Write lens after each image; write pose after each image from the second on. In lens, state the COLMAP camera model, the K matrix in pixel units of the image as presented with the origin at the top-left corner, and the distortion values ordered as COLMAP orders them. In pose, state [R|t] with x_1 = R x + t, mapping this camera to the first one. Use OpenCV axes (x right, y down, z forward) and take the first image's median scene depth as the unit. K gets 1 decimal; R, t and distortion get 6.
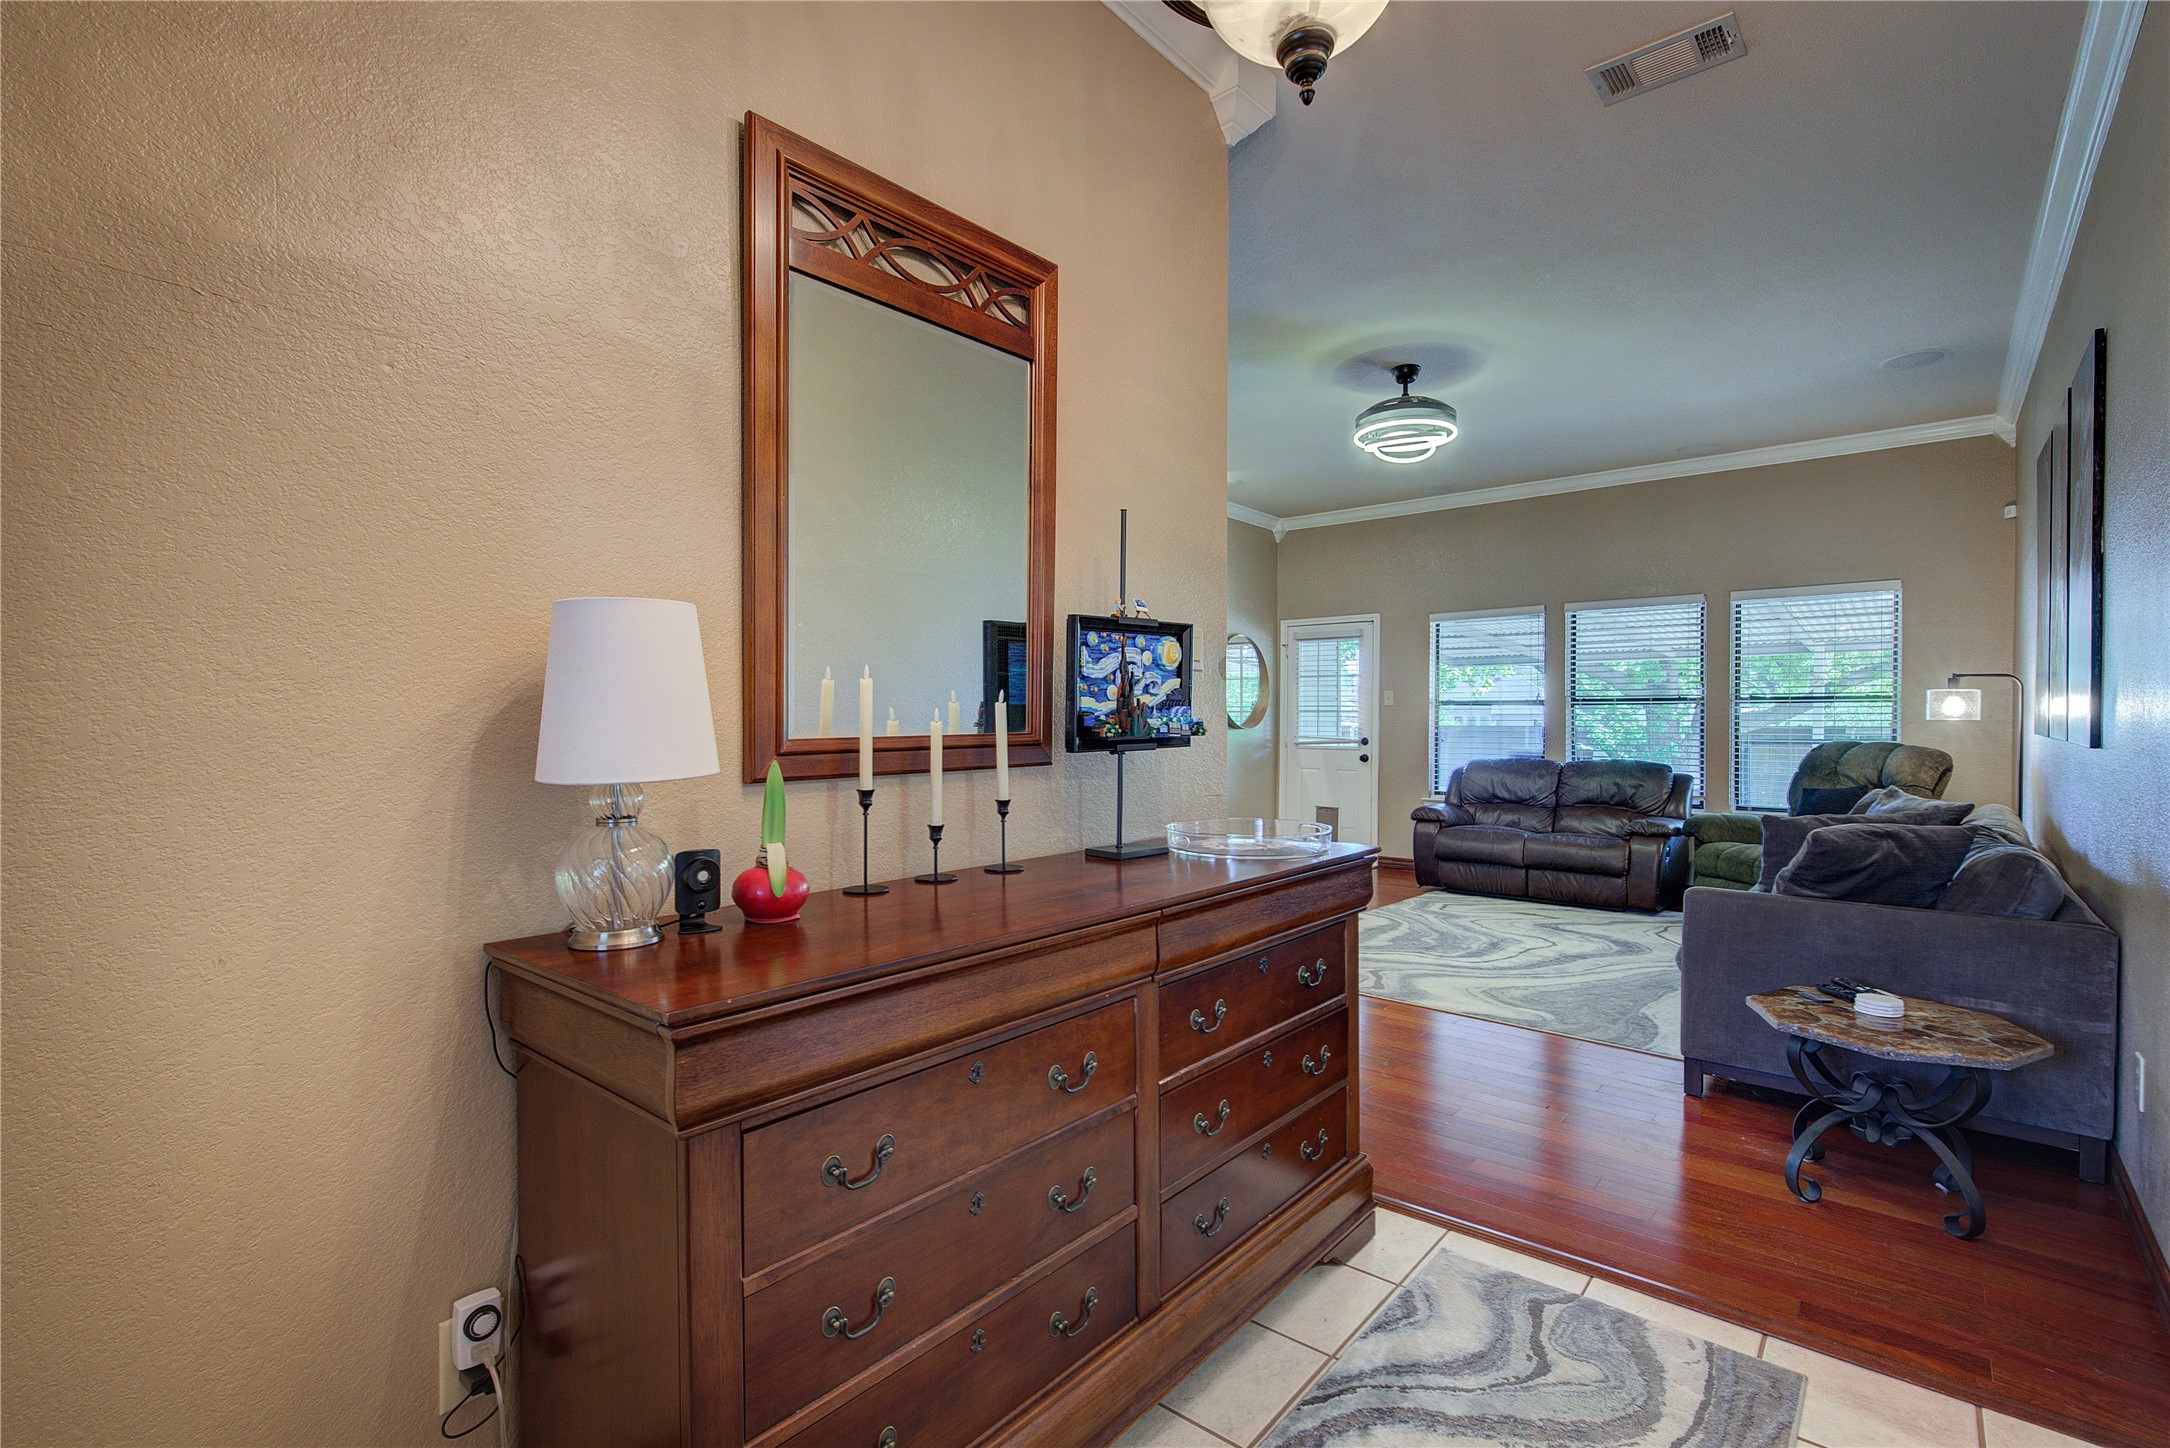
lens RADIAL K [[989.0, 0, 1080.9], [0, 989.0, 721.5], [0, 0, 1]] dist [-0.000360, -0.000361]
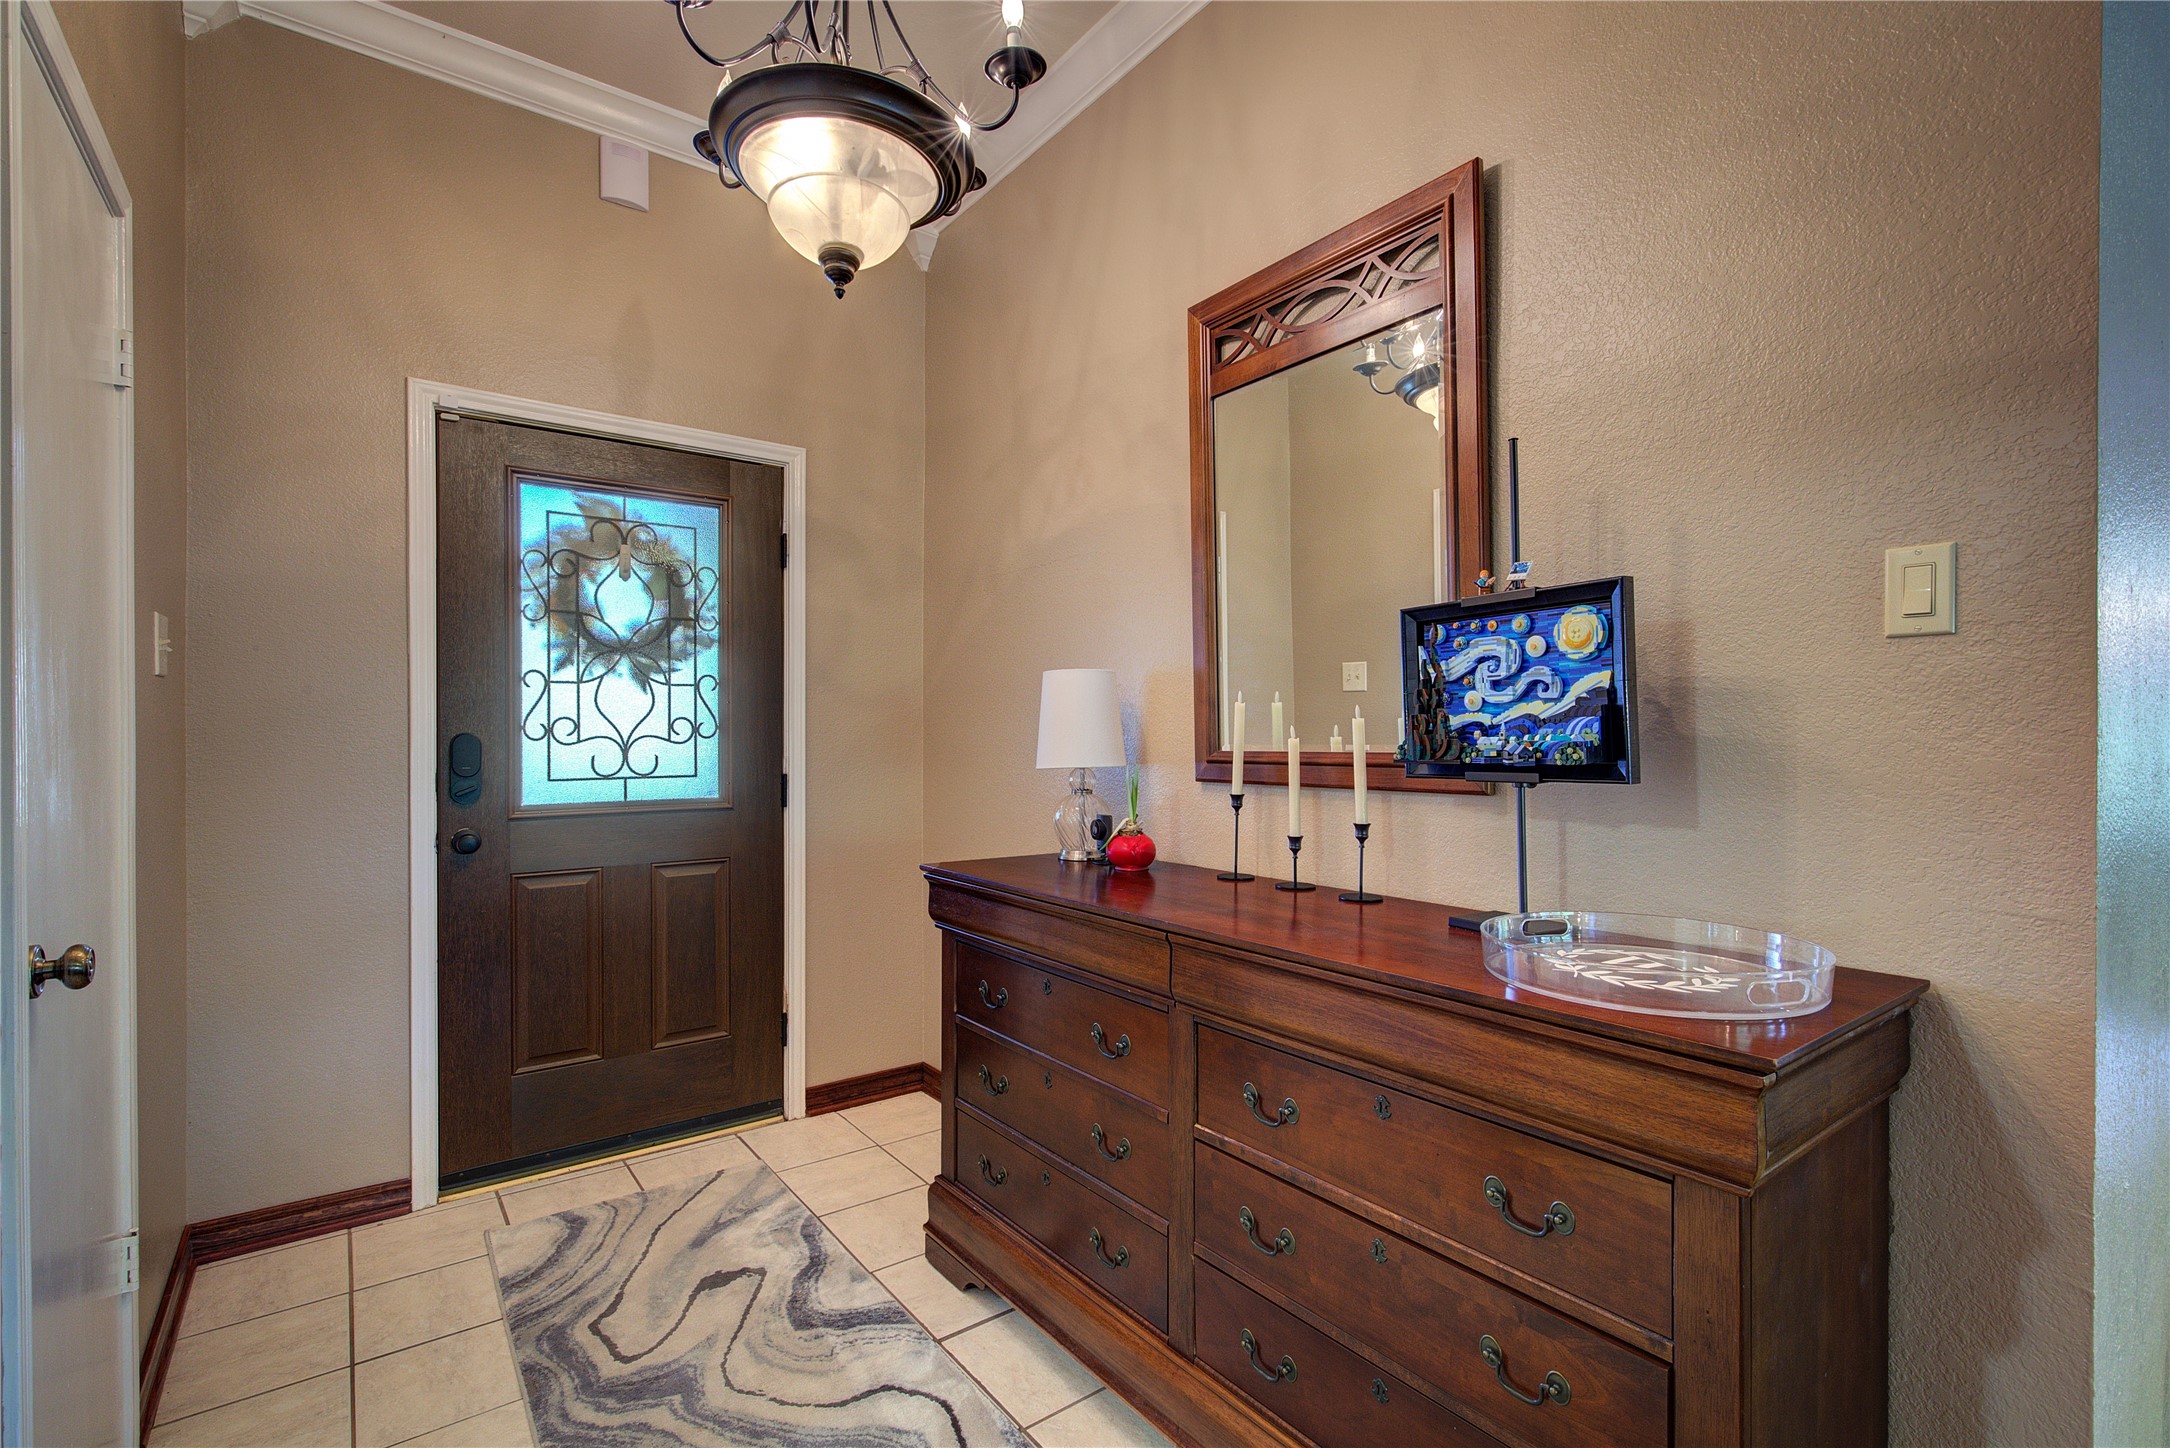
lens RADIAL K [[989.0, 0, 1081.3], [0, 989.0, 730.4], [0, 0, 1]] dist [-0.000360, -0.000361]
pose [[-0.228527, -0.000975, -0.973537, 0.945288], [-0.001993, 0.999998, -0.000534, -0.007703], [0.973536, 0.001818, -0.228528, 1.029864]]
